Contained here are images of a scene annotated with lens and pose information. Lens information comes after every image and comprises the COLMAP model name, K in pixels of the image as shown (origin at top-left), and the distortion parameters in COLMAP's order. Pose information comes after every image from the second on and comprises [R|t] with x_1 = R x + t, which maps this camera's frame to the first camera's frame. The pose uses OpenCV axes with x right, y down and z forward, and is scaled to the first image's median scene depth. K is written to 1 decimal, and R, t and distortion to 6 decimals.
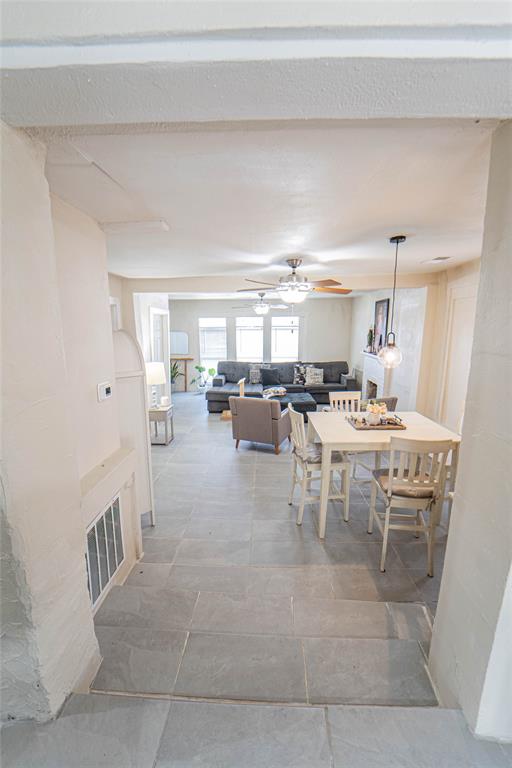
lens RADIAL K [[314.6, 0, 256.0], [0, 314.6, 384.0], [0, 0, 1]] dist [-0.027454, 0.004467]
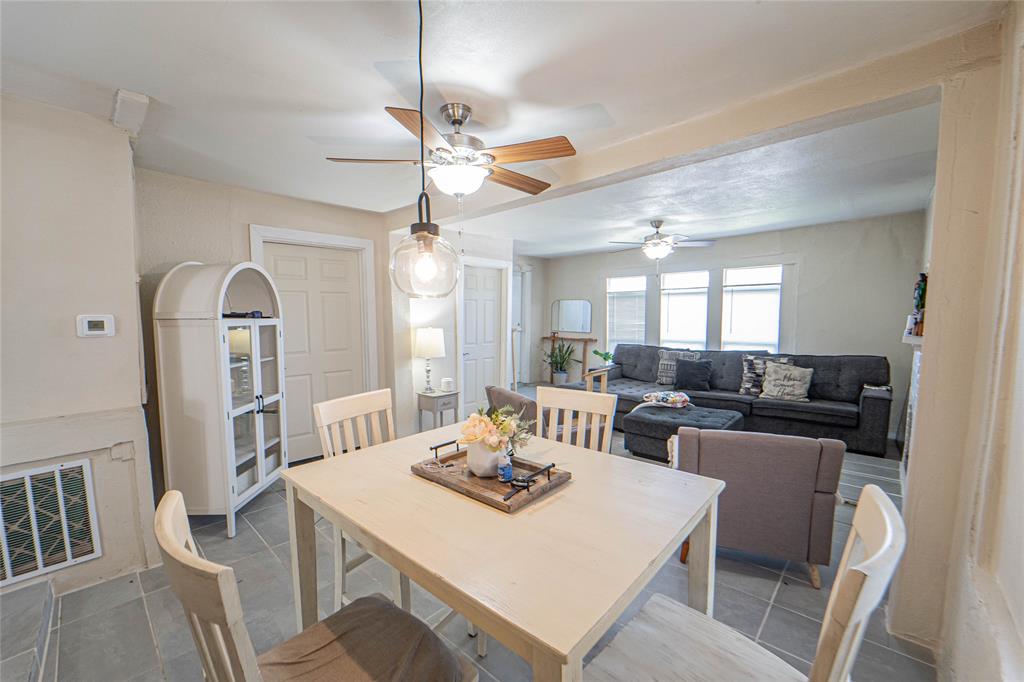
lens RADIAL K [[411.7, 0, 513.0], [0, 411.7, 343.6], [0, 0, 1]] dist [-0.016949, -0.000197]
pose [[0.756443, 0.045958, -0.652443, 0.274303], [-0.114041, 0.991516, -0.062377, 0.003226], [0.644041, 0.121590, 0.755266, 0.261591]]
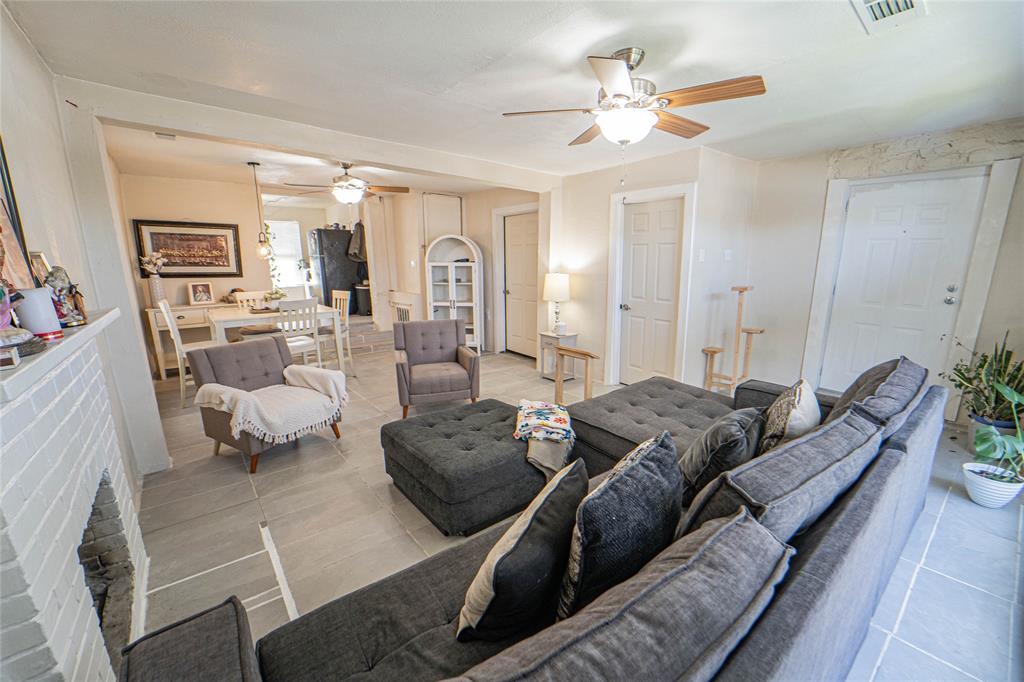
lens RADIAL K [[419.4, 0, 514.5], [0, 419.4, 348.7], [0, 0, 1]] dist [-0.027454, 0.004467]
pose [[-0.765054, 0.144109, -0.627634, 0.281522], [-0.110846, 0.930622, 0.348792, -0.154968], [0.634354, 0.336415, -0.696003, 1.083622]]
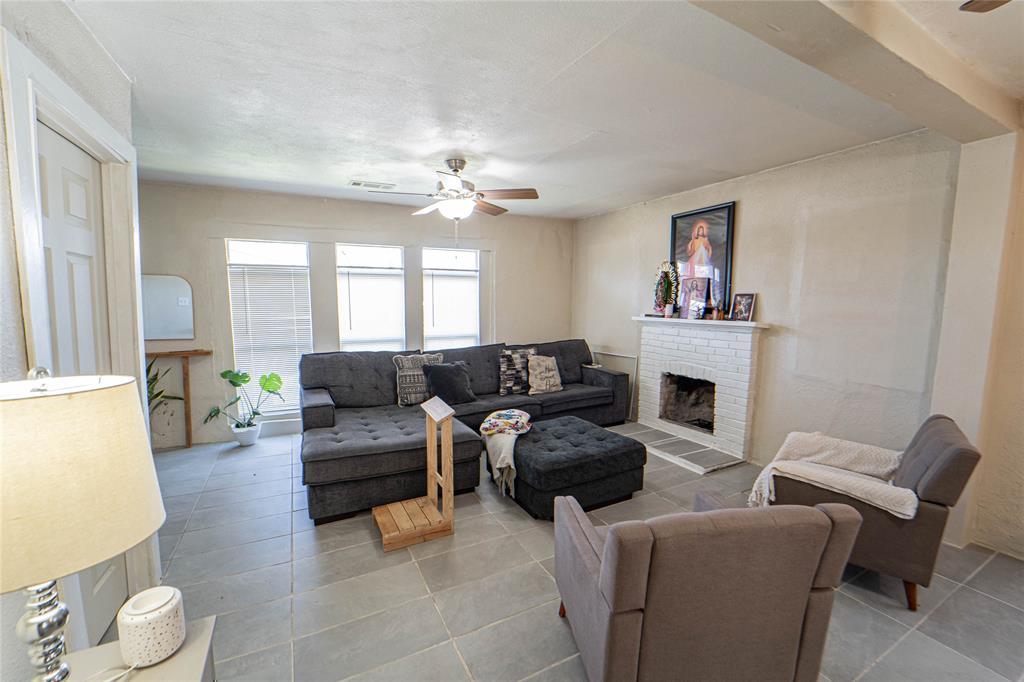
lens RADIAL K [[417.2, 0, 512.2], [0, 417.2, 343.2], [0, 0, 1]] dist [-0.018818, 0.000090]
pose [[0.868451, -0.046103, 0.493627, -0.153643], [0.085397, 0.994696, -0.057340, -0.037971], [-0.488365, 0.091951, 0.867781, 0.489155]]
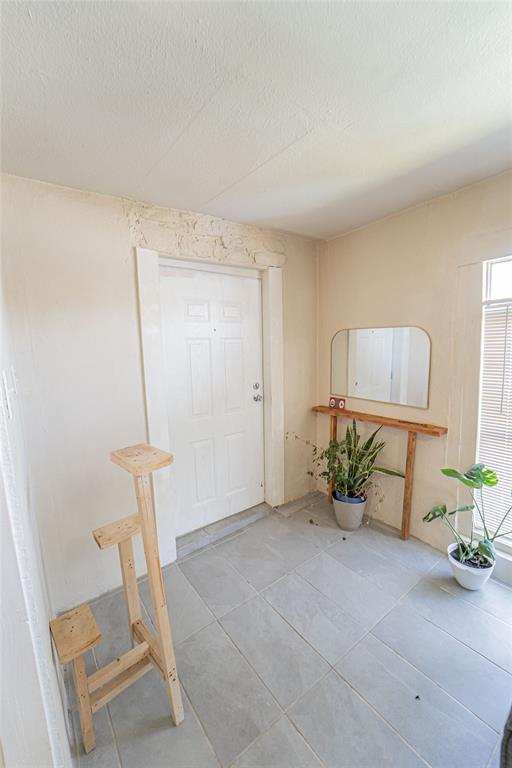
lens RADIAL K [[312.9, 0, 256.0], [0, 312.9, 384.0], [0, 0, 1]] dist [-0.018818, 0.000090]
pose [[0.615670, 0.078225, -0.784112, -0.114016], [-0.104879, 0.994342, 0.016849, -0.120680], [0.780994, 0.071863, 0.620391, 0.830083]]
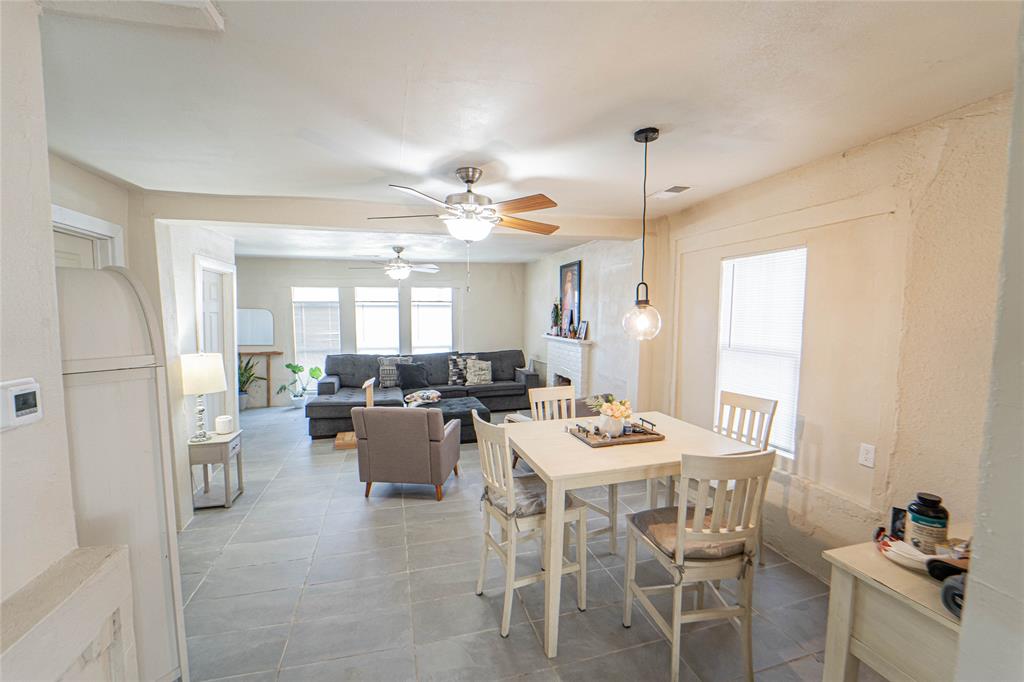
lens RADIAL K [[419.4, 0, 514.5], [0, 419.4, 348.7], [0, 0, 1]] dist [-0.027454, 0.004467]
pose [[0.950944, -0.020797, 0.308662, -0.021497], [0.050311, 0.994852, -0.087971, 0.008643], [-0.305244, 0.099185, 0.947095, 0.105412]]
